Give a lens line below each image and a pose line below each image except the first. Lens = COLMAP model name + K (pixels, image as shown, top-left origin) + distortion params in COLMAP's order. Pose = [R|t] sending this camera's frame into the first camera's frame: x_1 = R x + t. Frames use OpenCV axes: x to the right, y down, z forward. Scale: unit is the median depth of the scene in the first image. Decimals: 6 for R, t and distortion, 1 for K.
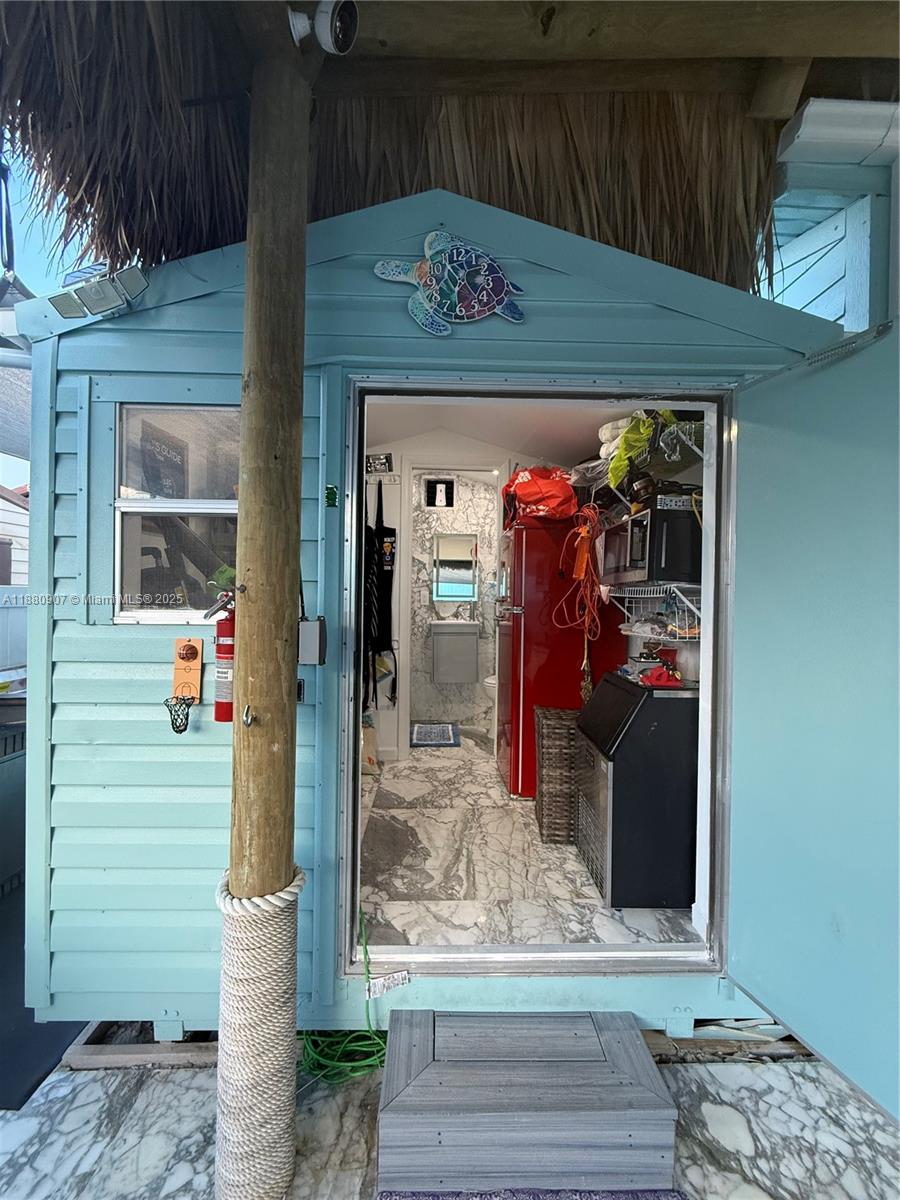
lens RADIAL K [[478.9, 0, 450.2], [0, 478.9, 599.0], [0, 0, 1]] dist [0.001366, -0.000177]
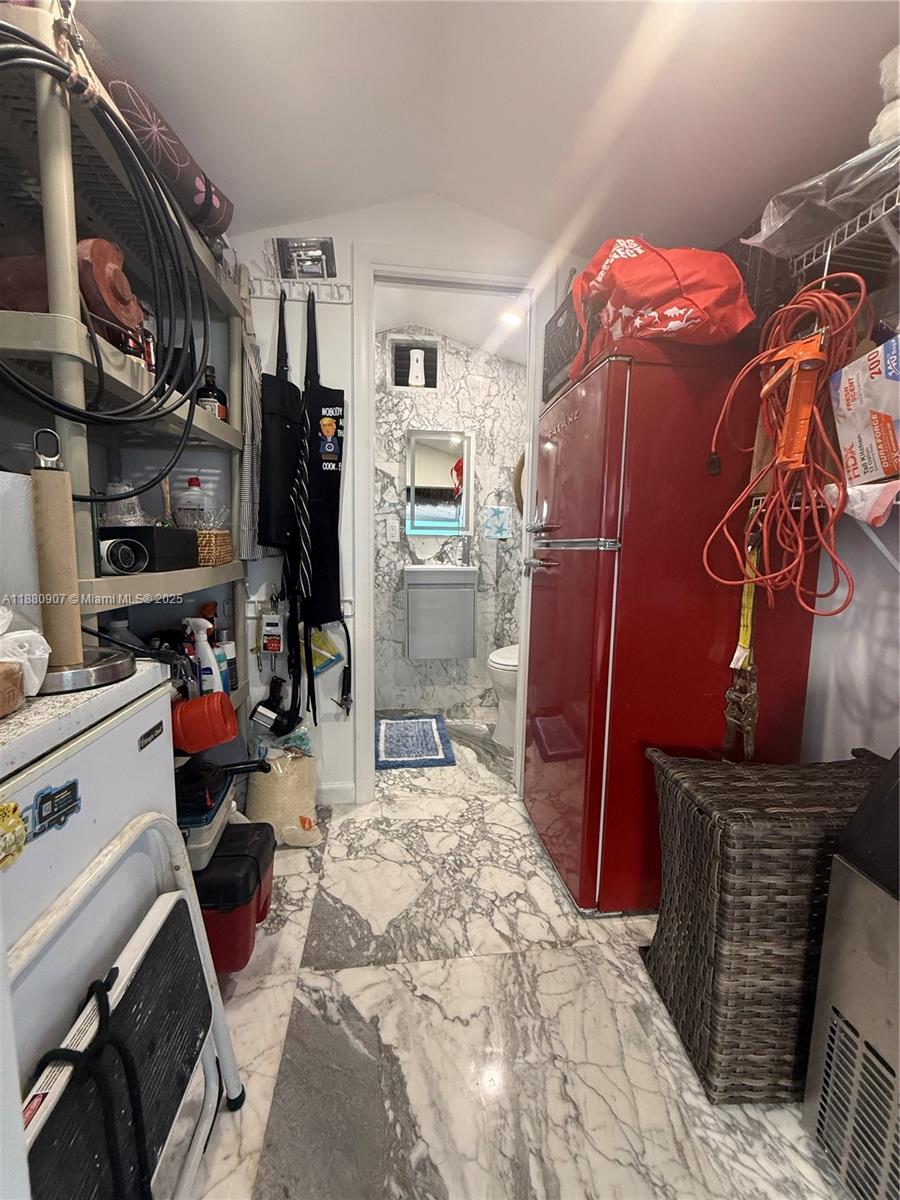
lens RADIAL K [[478.9, 0, 450.2], [0, 478.9, 596.7], [0, 0, 1]] dist [0.001366, -0.000177]
pose [[0.996074, -0.005085, 0.088379, -0.044364], [-0.004967, 0.993567, 0.113136, 0.017386], [-0.088386, -0.113131, 0.989641, 0.437813]]
